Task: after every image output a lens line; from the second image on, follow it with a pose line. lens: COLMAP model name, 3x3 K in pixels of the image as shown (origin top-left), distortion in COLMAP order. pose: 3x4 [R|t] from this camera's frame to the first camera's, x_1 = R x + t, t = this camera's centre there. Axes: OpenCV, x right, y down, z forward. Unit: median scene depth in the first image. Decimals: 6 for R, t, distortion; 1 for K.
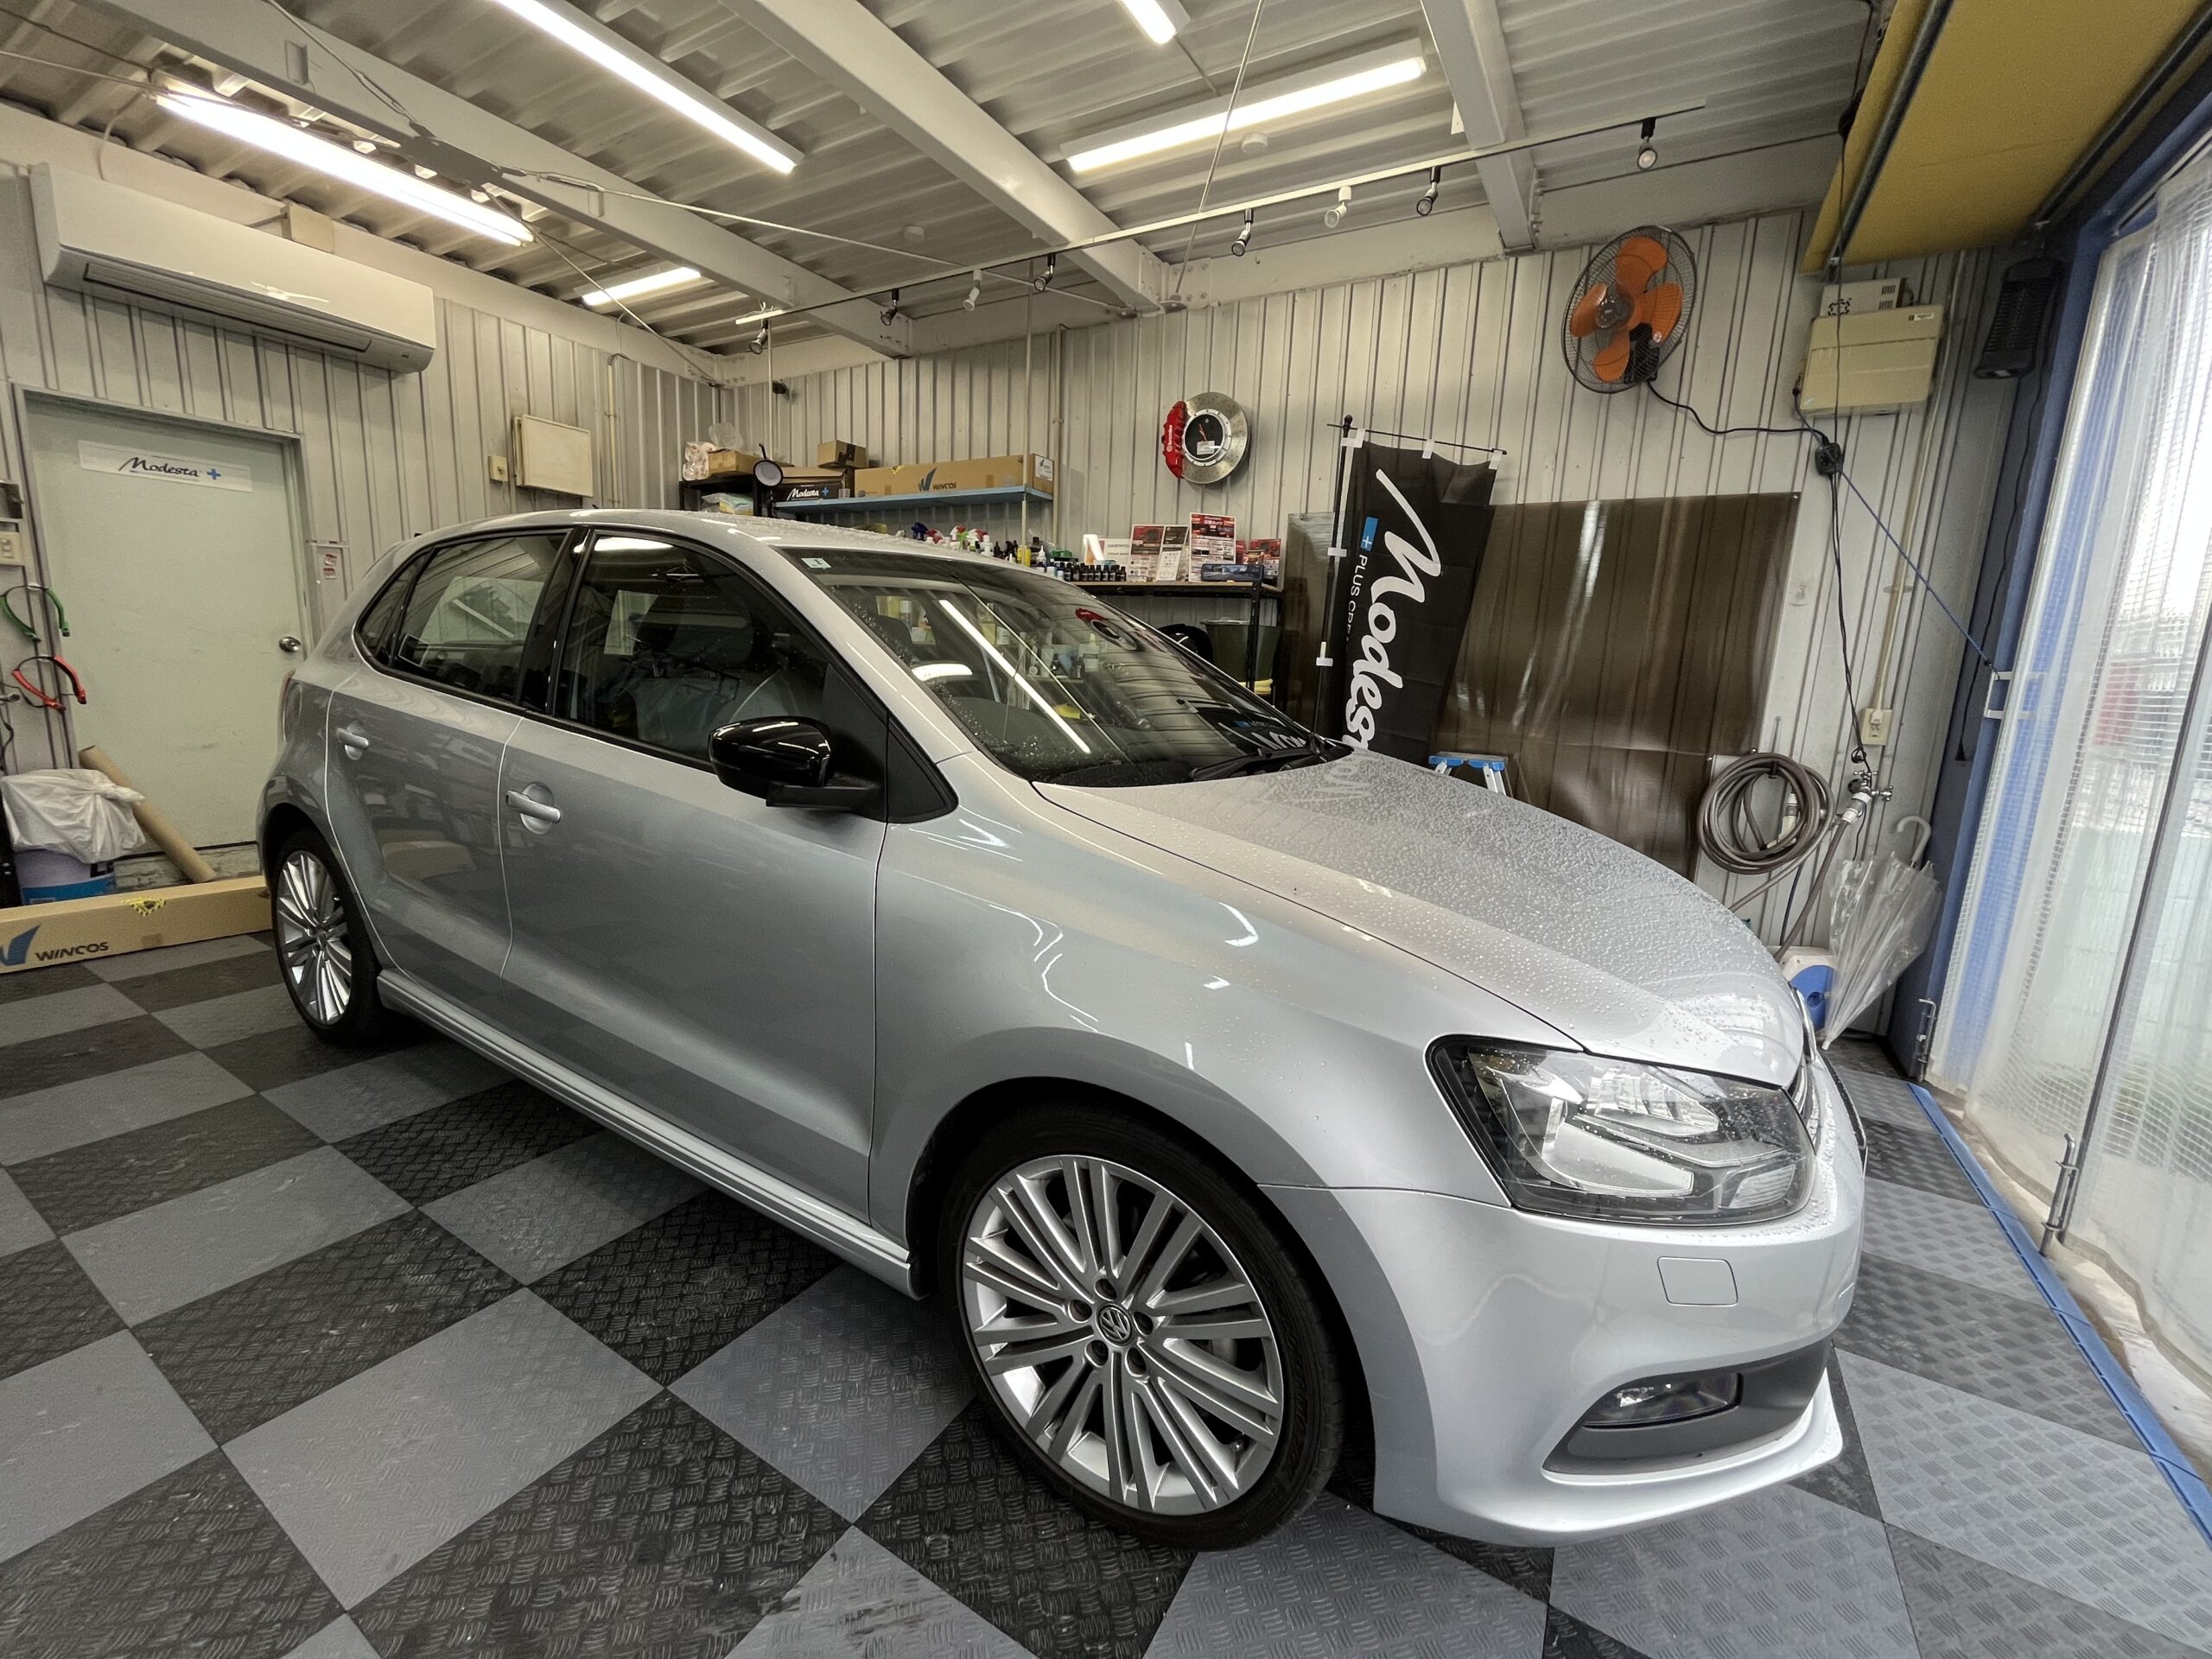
lens RADIAL K [[904.8, 0, 1109.4], [0, 904.8, 819.8], [0, 0, 1]] dist [-0.004142, 0.000347]
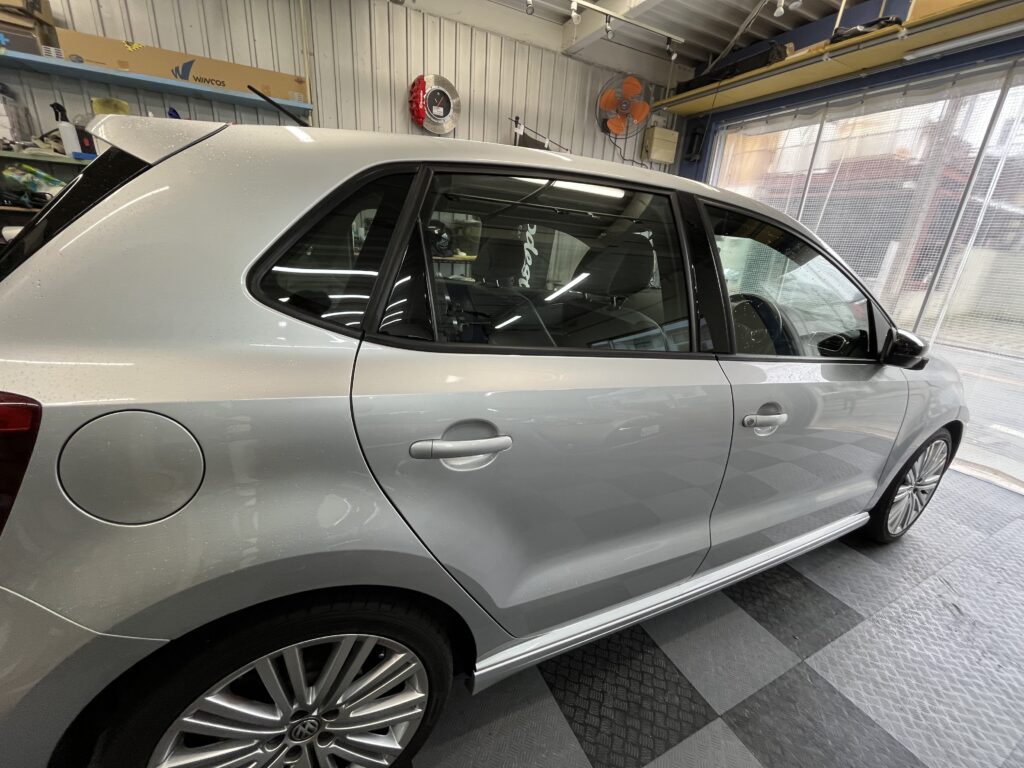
lens RADIAL K [[418.9, 0, 513.6], [0, 418.9, 379.4], [0, 0, 1]] dist [-0.004142, 0.000347]
pose [[0.539276, -0.280622, 0.793998, -0.632088], [0.103830, 0.957809, 0.267996, -0.135093], [-0.835704, -0.062083, 0.545660, 0.456794]]
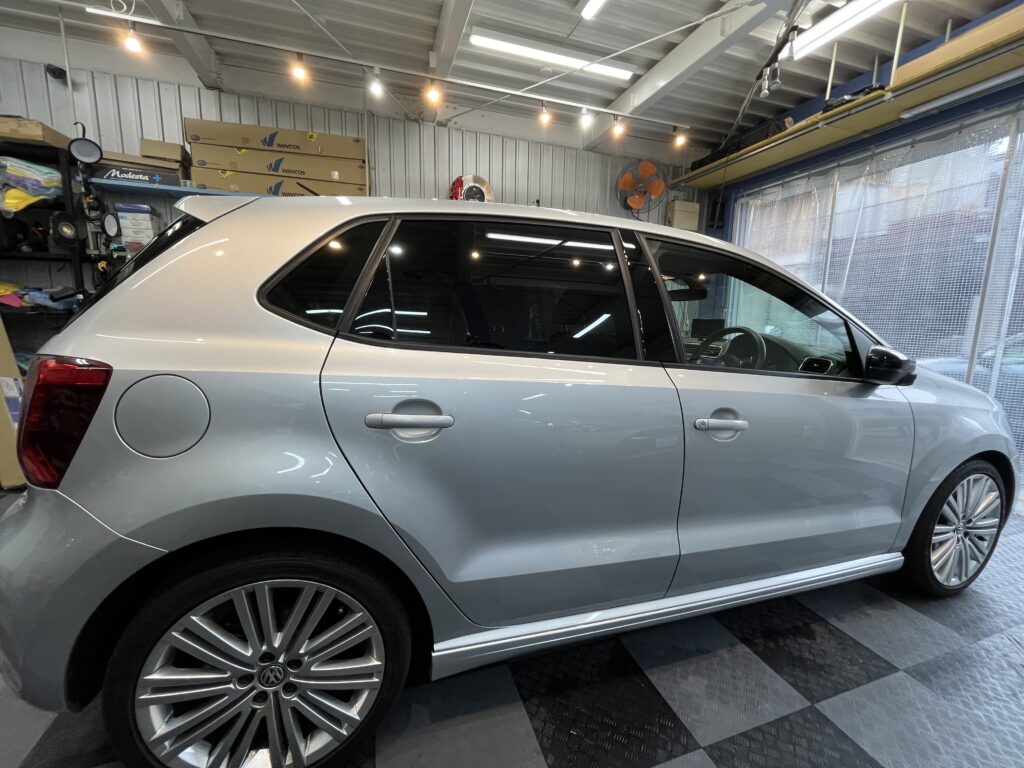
lens RADIAL K [[418.9, 0, 514.0], [0, 418.9, 379.1], [0, 0, 1]] dist [-0.004142, 0.000347]
pose [[0.649334, -0.146174, 0.746323, -0.635399], [0.141082, 0.987473, 0.070658, -0.085307], [-0.747302, 0.059412, 0.661823, 0.372731]]
